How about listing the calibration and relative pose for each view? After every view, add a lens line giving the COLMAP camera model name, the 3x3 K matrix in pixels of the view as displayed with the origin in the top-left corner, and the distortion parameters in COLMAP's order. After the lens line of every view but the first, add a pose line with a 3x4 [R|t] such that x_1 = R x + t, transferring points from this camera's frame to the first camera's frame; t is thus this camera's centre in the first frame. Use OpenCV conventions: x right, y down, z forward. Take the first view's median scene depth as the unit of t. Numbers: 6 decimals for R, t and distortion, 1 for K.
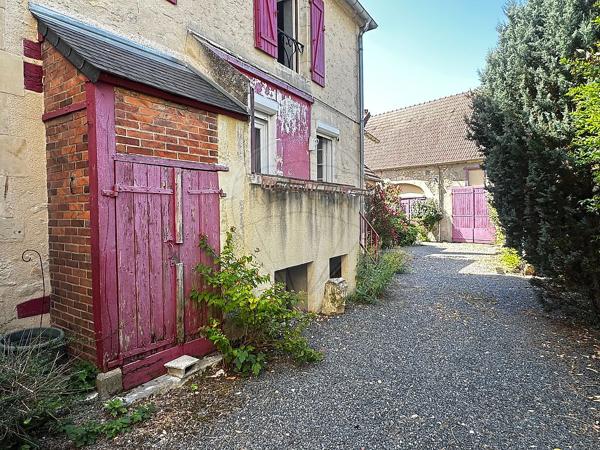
lens RADIAL K [[361.4, 0, 302.7], [0, 361.4, 225.0], [0, 0, 1]] dist [-0.003824, 0.000158]
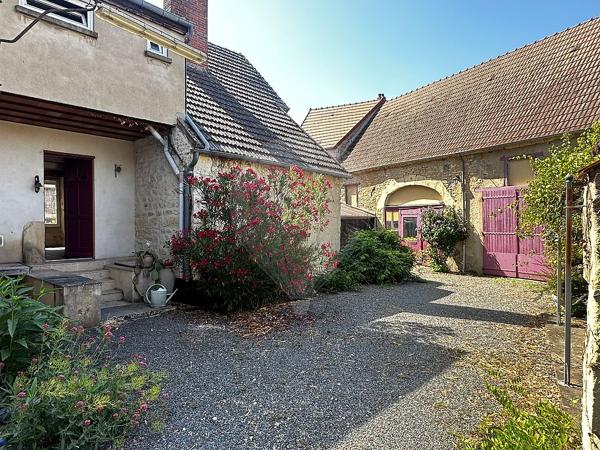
lens RADIAL K [[361.4, 0, 299.2], [0, 361.4, 228.2], [0, 0, 1]] dist [-0.003824, 0.000158]
pose [[0.986350, 0.009041, -0.164412, 0.429236], [-0.012948, 0.999658, -0.022706, -0.034369], [0.164151, 0.024525, 0.986130, 0.682205]]
